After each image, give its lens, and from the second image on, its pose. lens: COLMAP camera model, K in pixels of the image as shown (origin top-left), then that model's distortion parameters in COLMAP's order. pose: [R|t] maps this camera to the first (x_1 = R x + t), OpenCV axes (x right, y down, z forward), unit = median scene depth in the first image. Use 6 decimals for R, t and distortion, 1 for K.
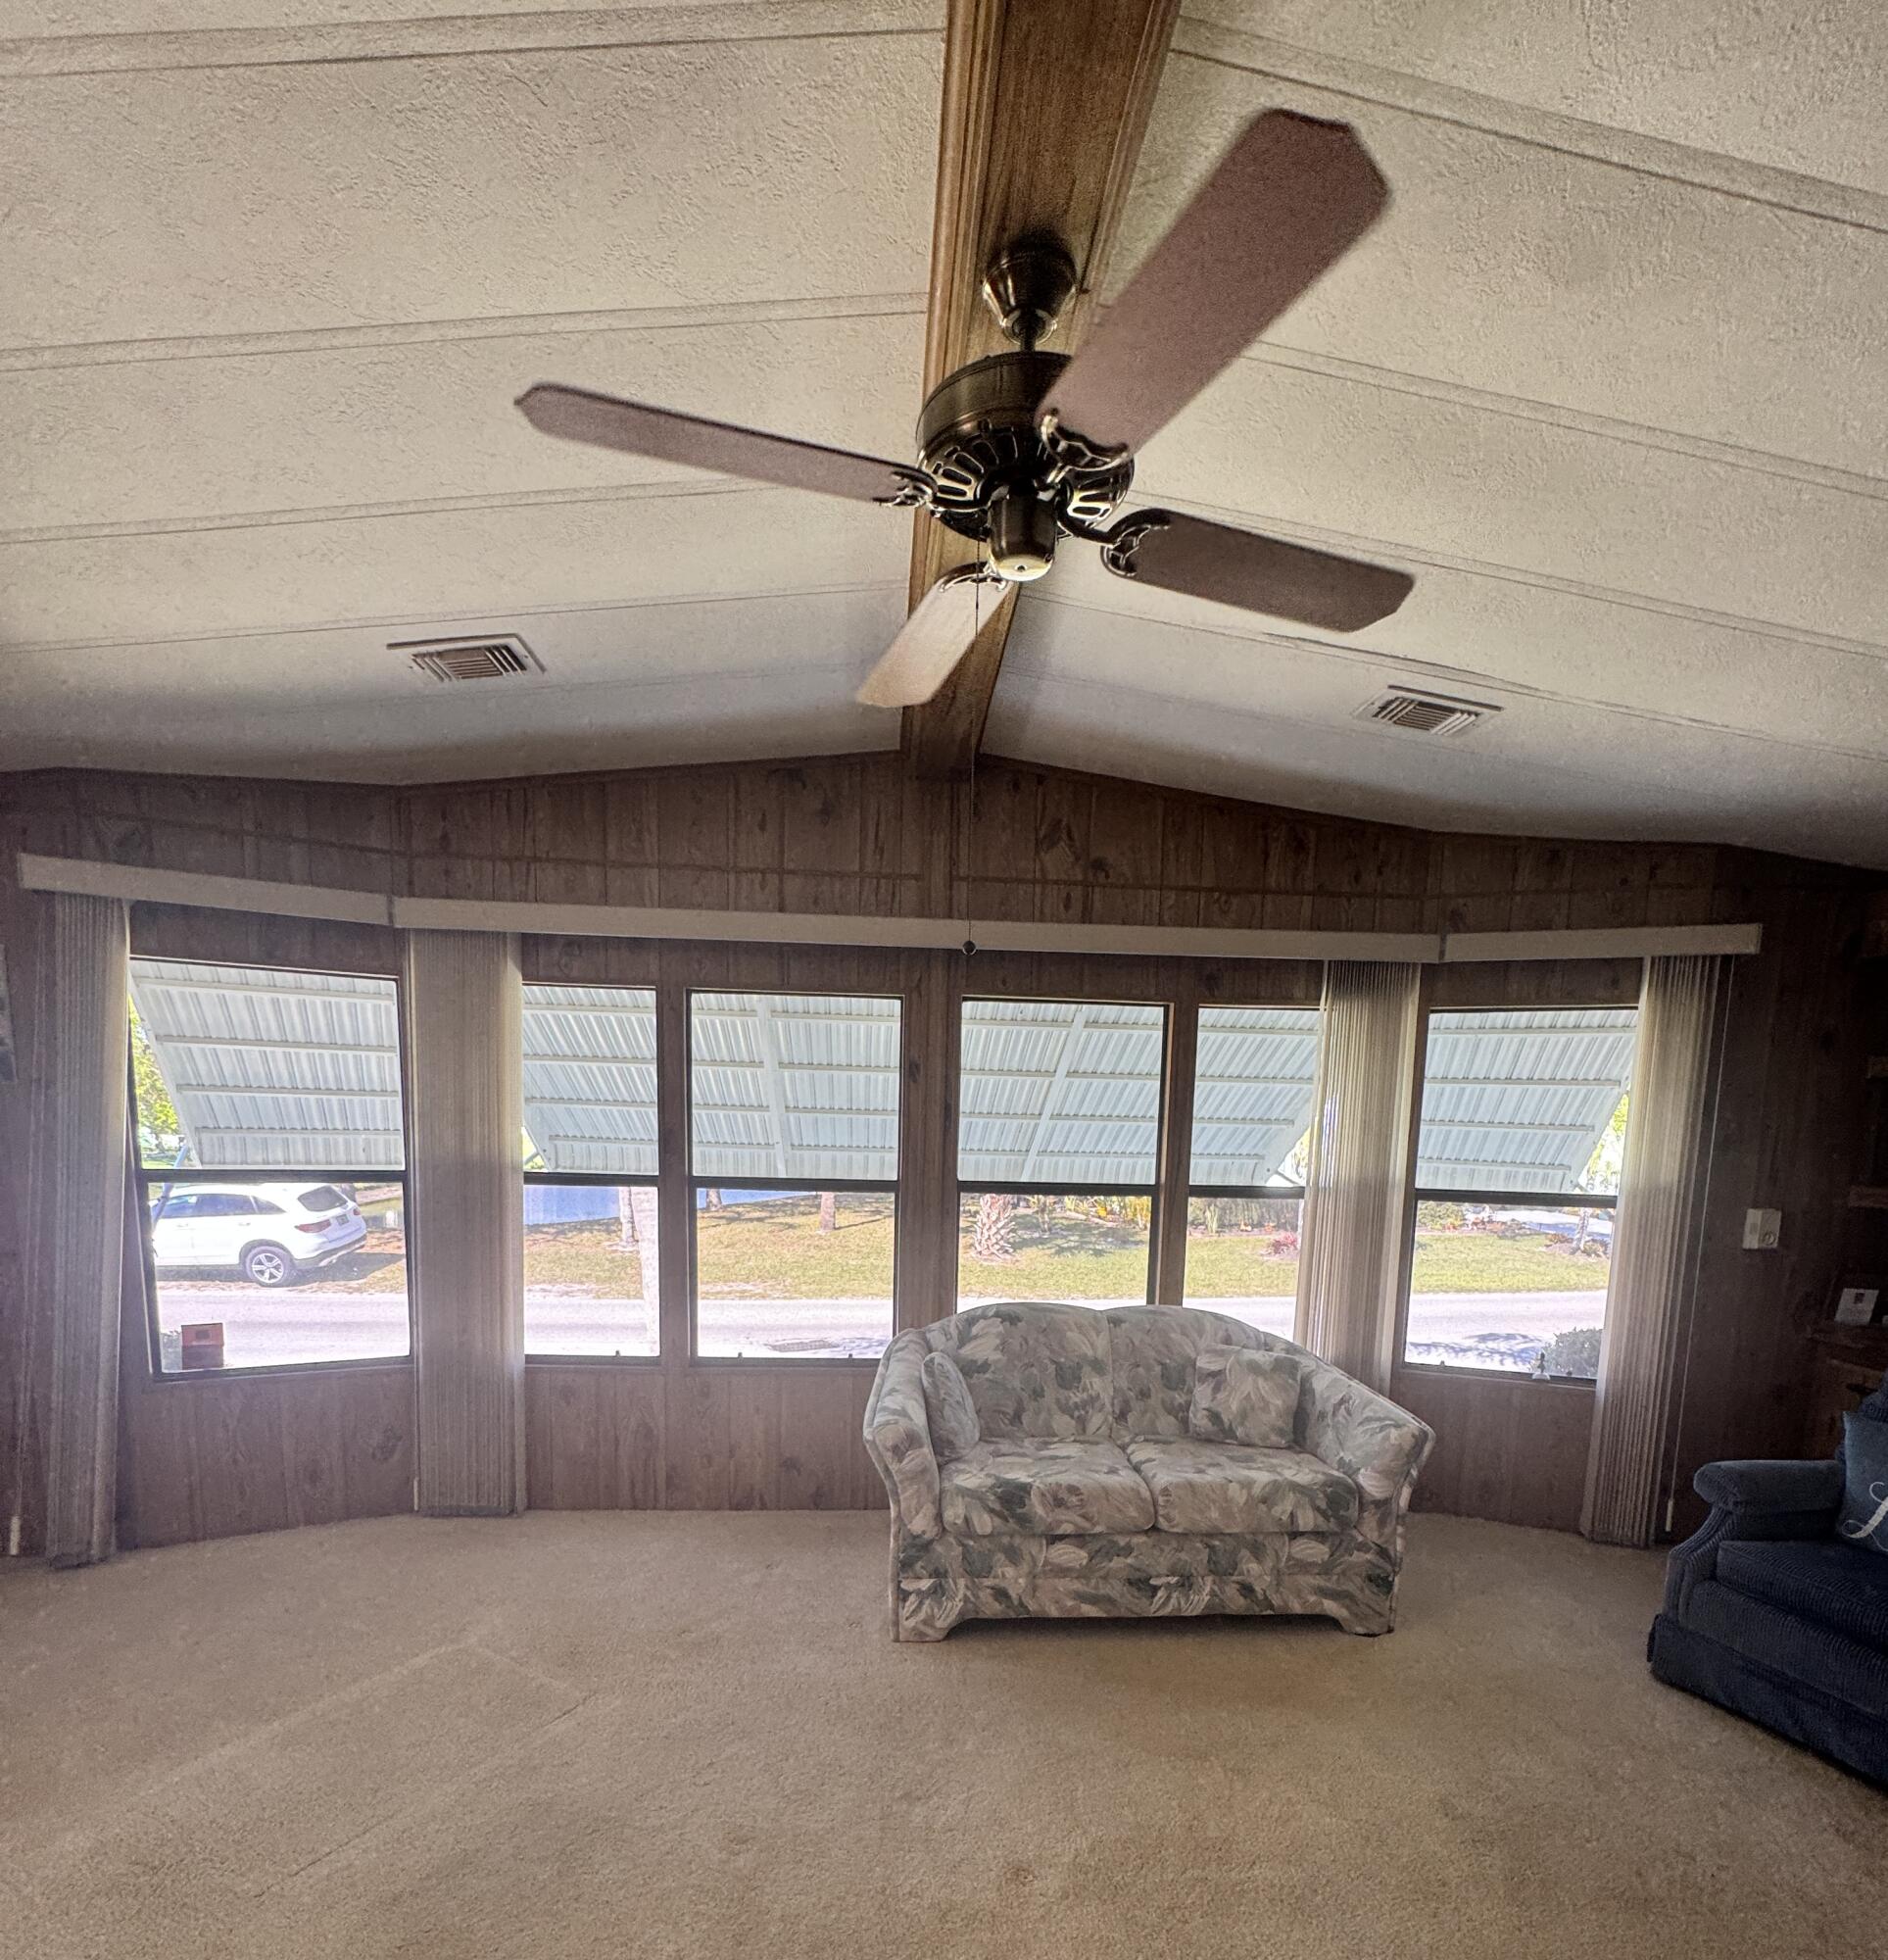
lens RADIAL K [[1006.8, 0, 951.2], [0, 1006.8, 1261.4], [0, 0, 1]] dist [-0.001234, -0.001882]
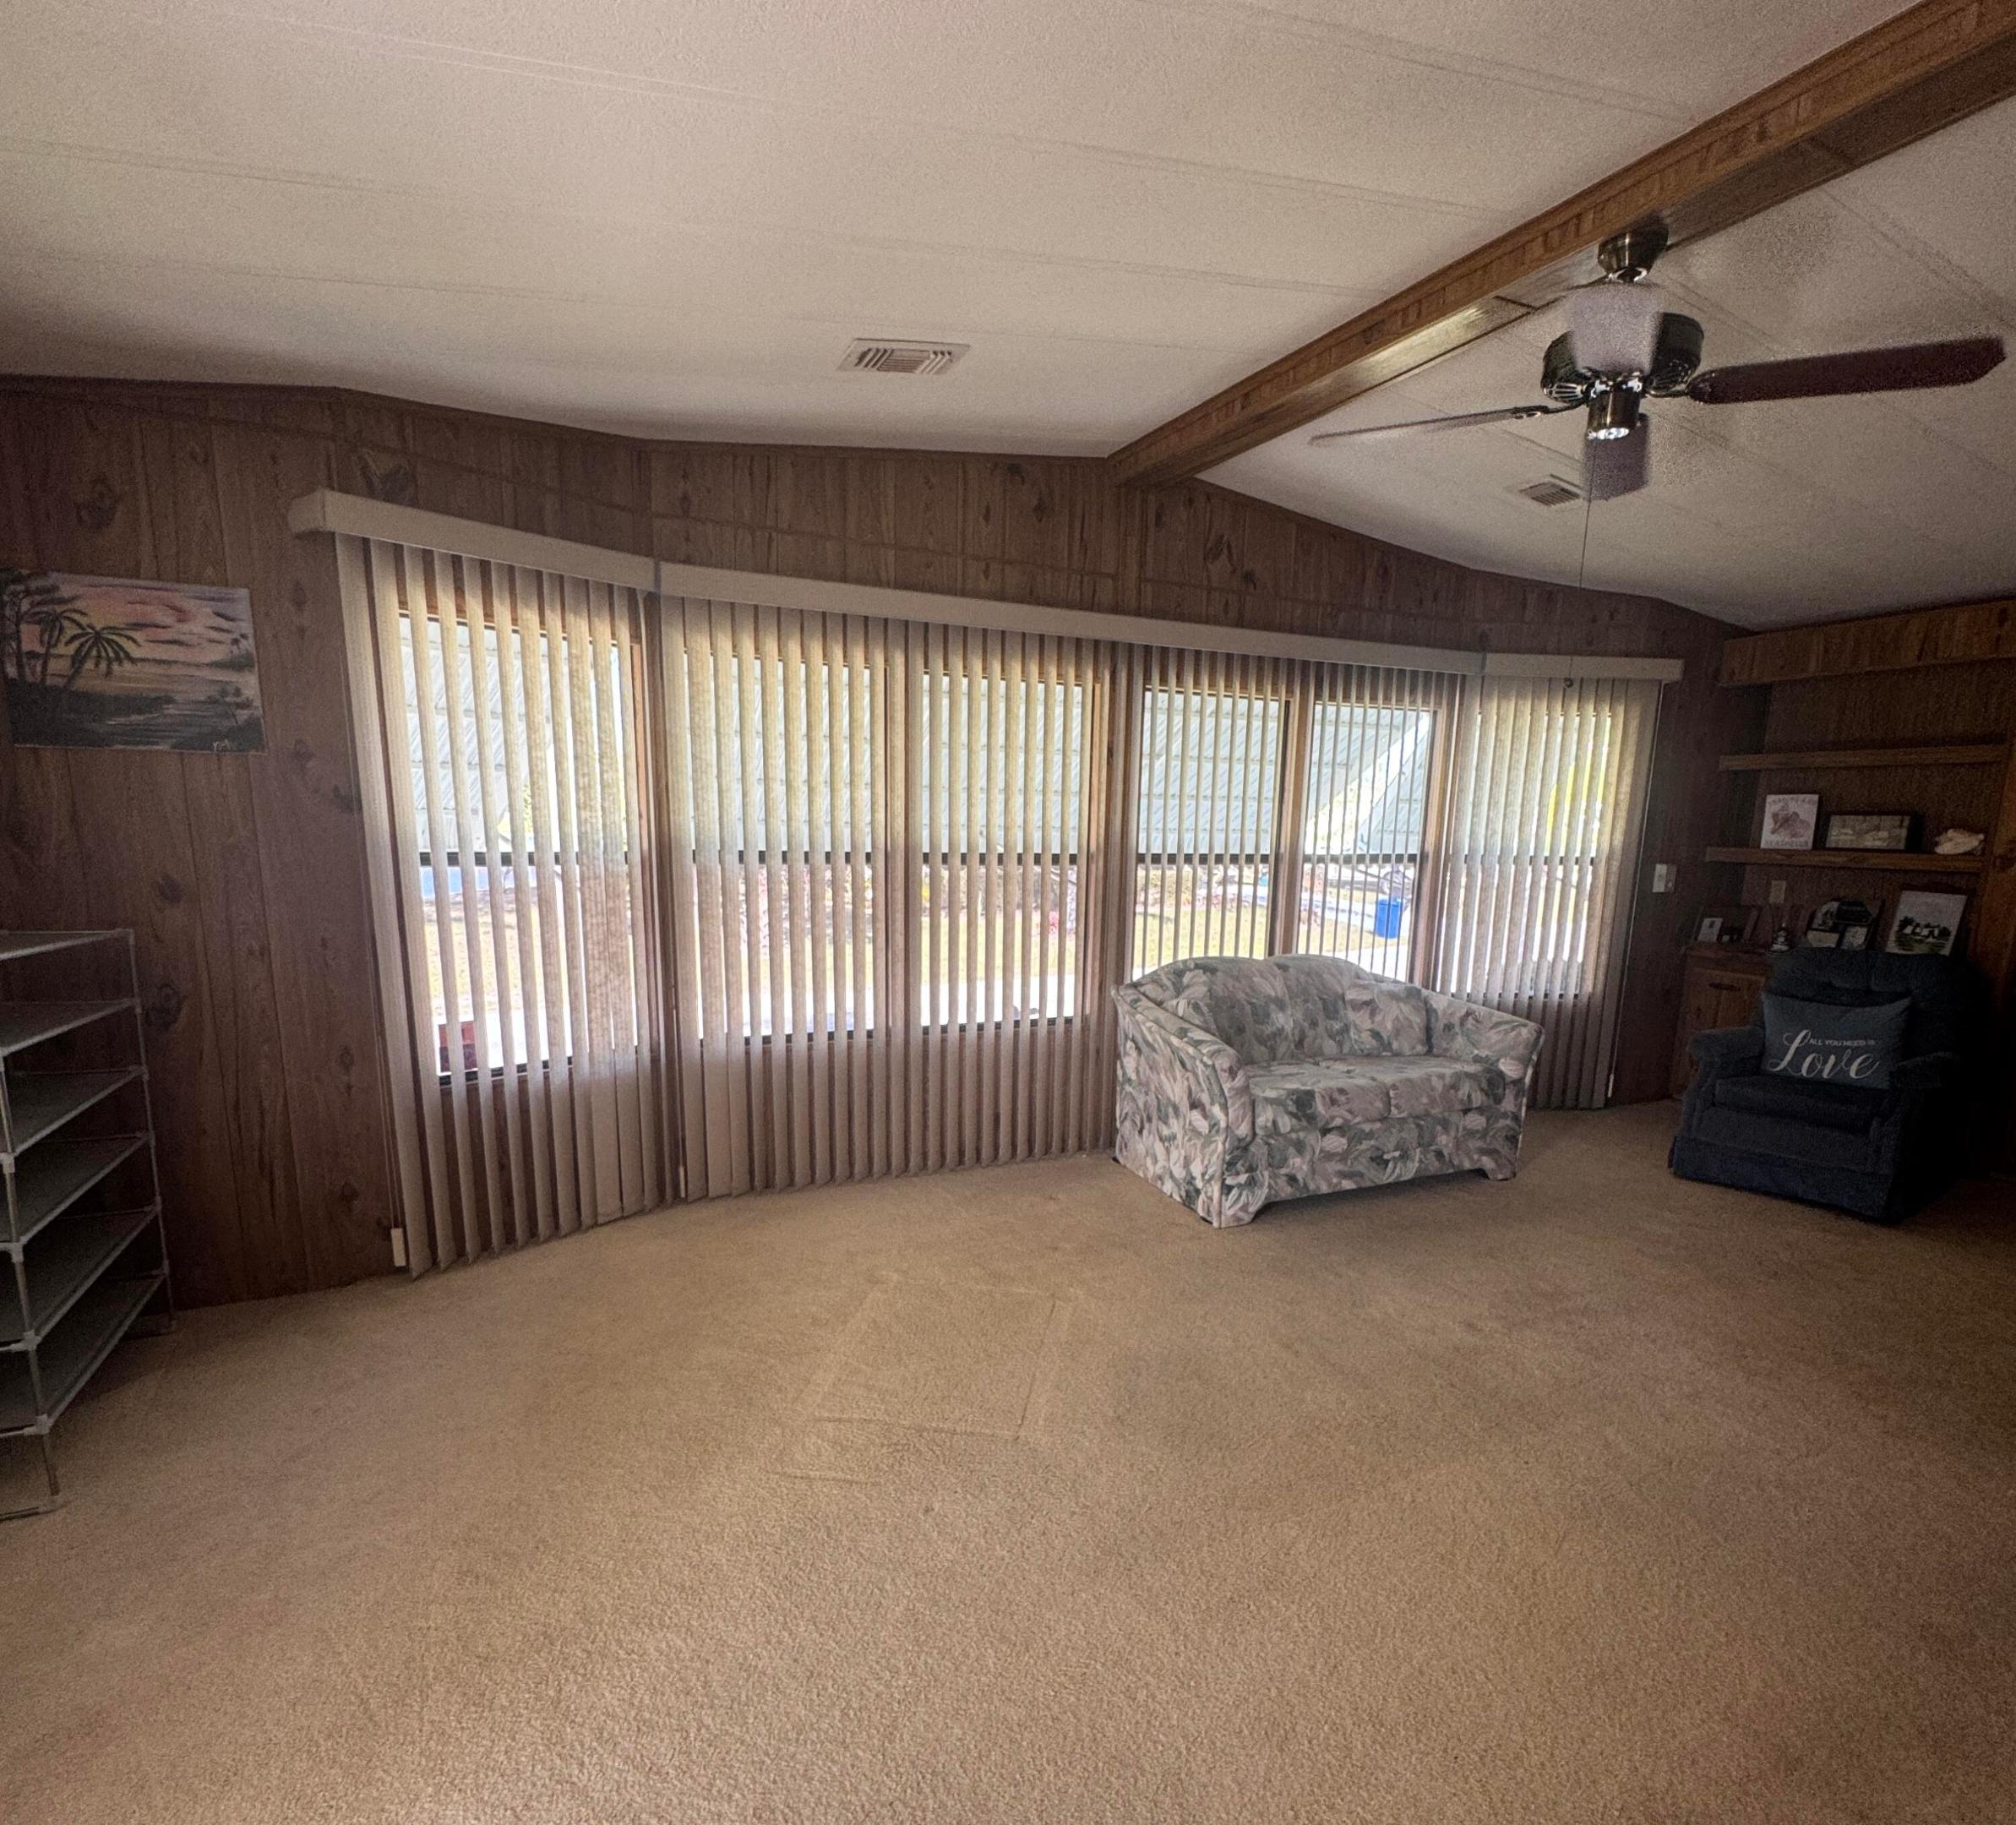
lens RADIAL K [[1110.0, 0, 1012.7], [0, 1110.0, 1036.5], [0, 0, 1]] dist [0.003163, -0.004218]
pose [[0.928222, -0.075608, 0.364262, -0.756540], [0.049611, 0.995542, 0.080221, 0.022974], [-0.368704, -0.056392, 0.927835, -0.148670]]
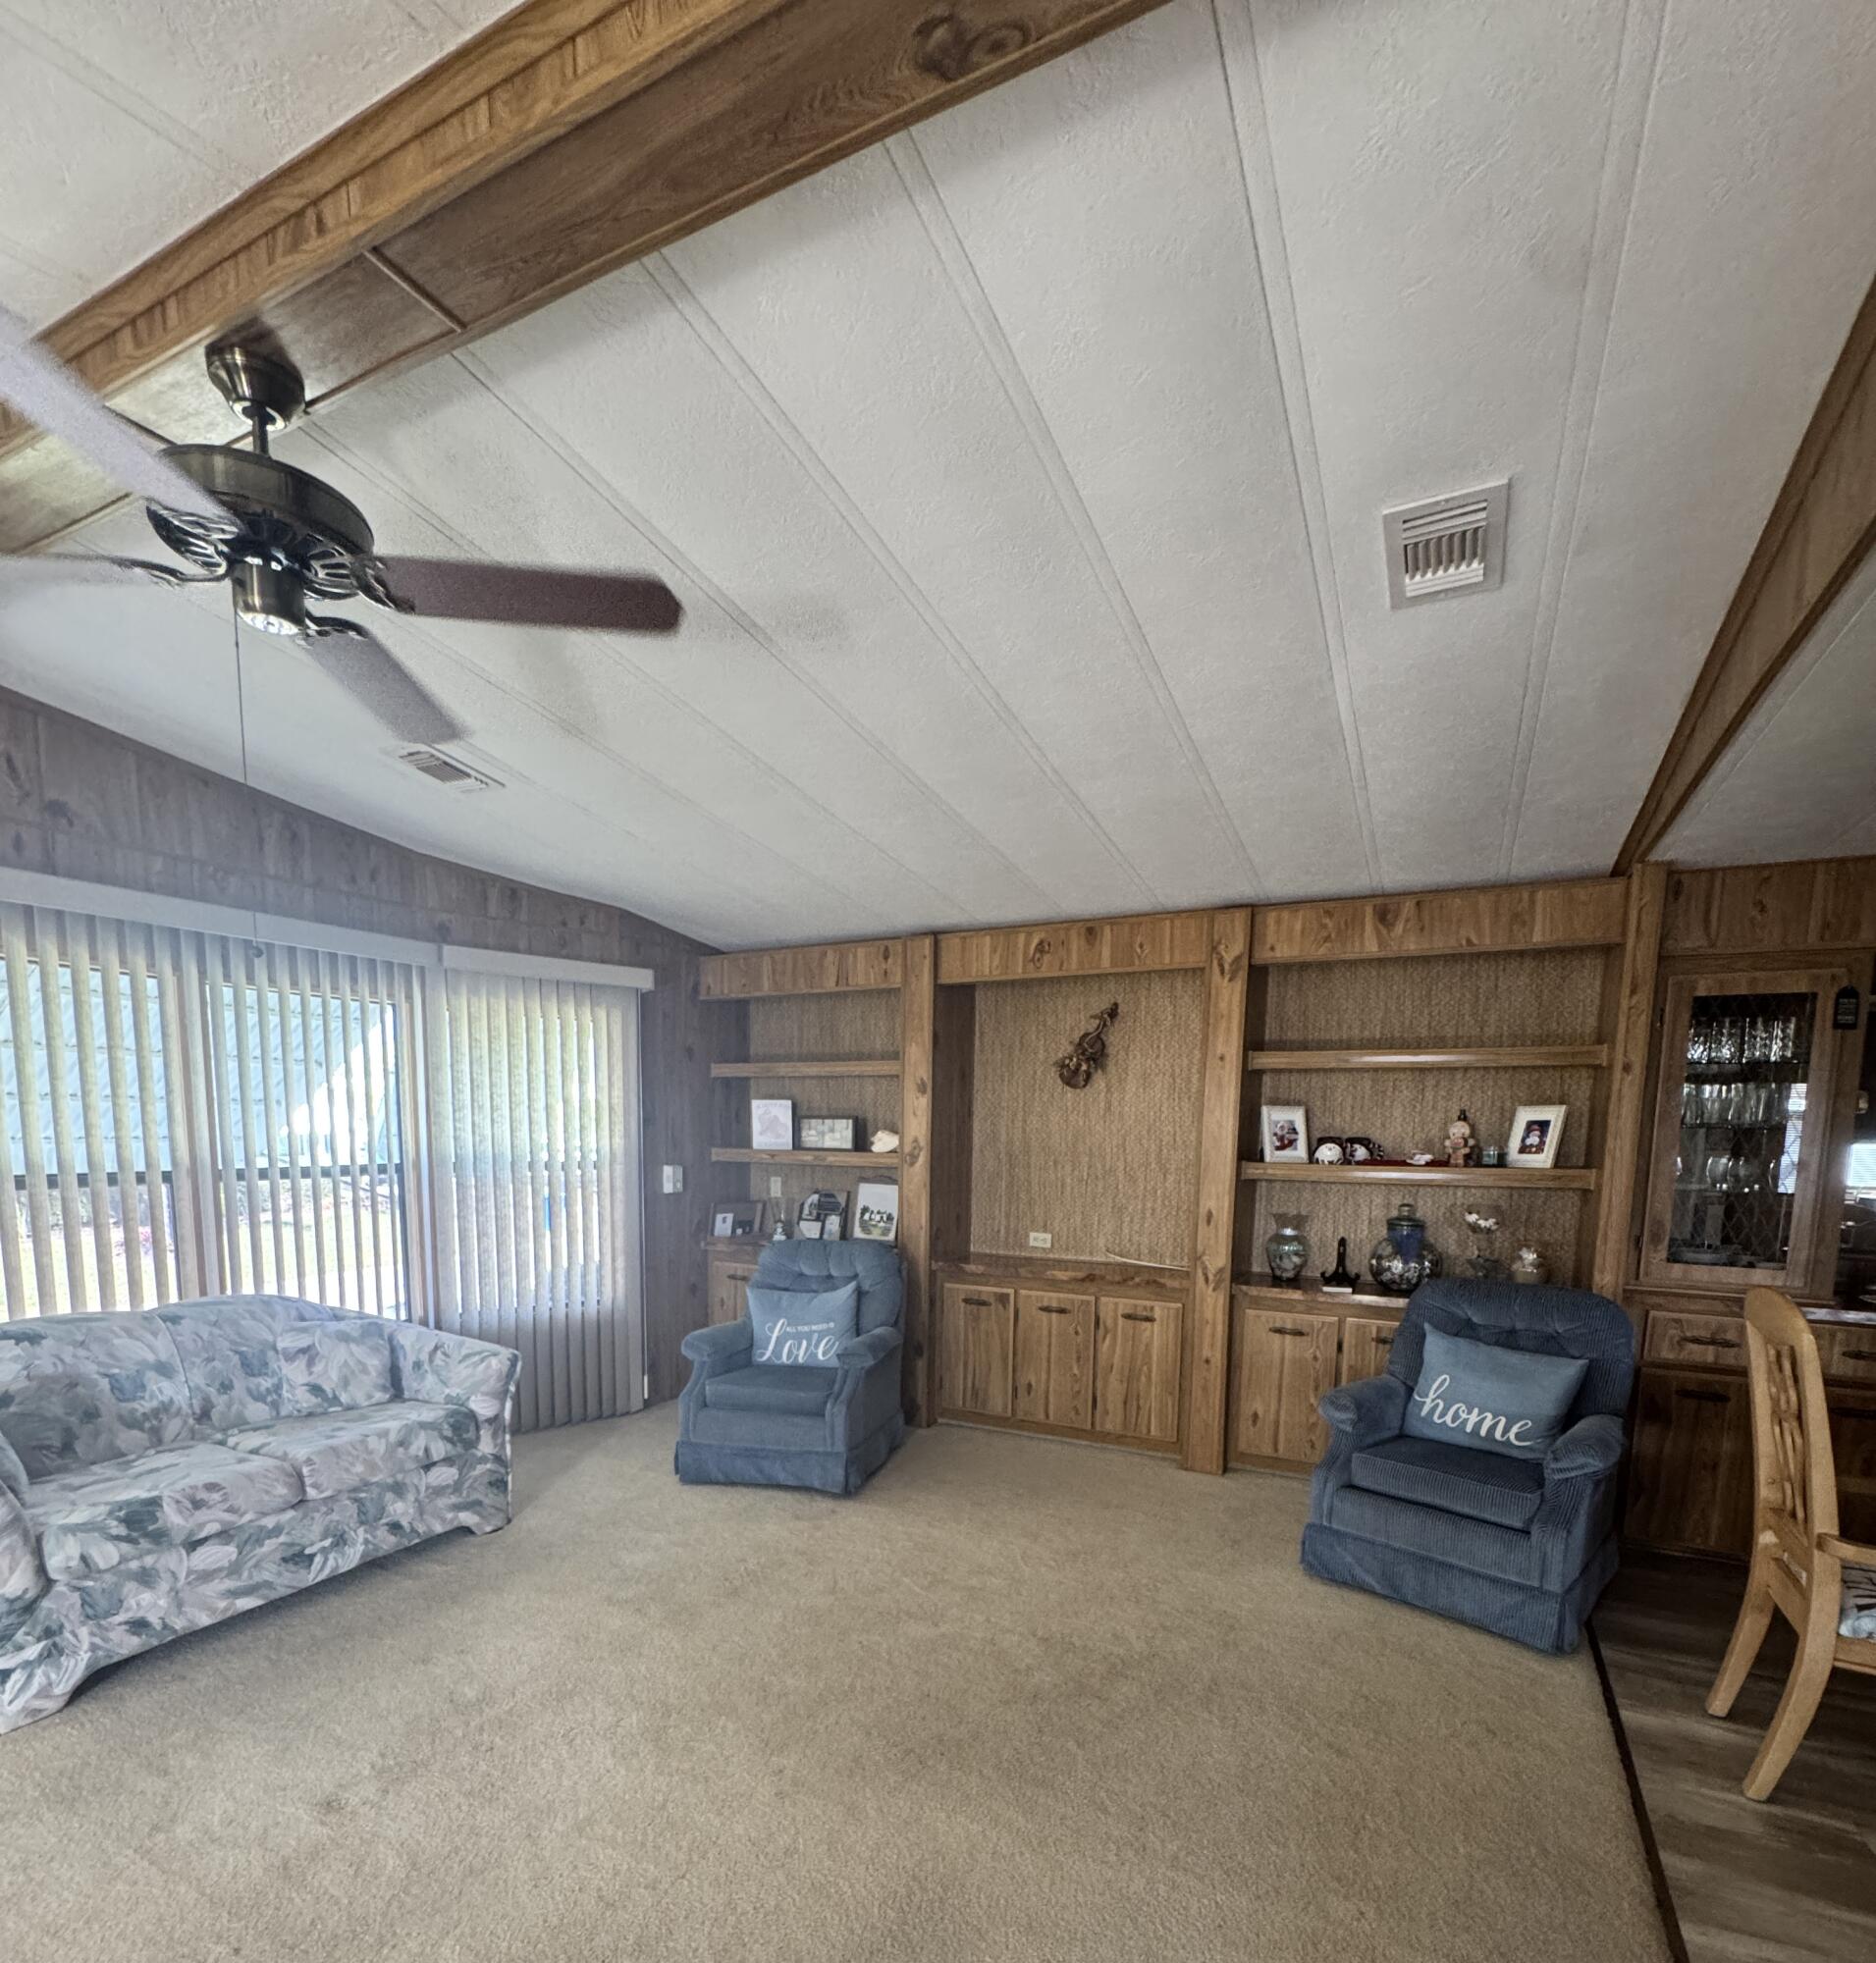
lens RADIAL K [[1008.6, 0, 939.6], [0, 1008.6, 1252.4], [0, 0, 1]] dist [-0.001234, -0.001882]
pose [[0.510481, -0.120405, 0.851417, -0.309413], [0.108577, 0.991249, 0.075081, 0.007065], [-0.853006, 0.054117, 0.519087, -0.104553]]
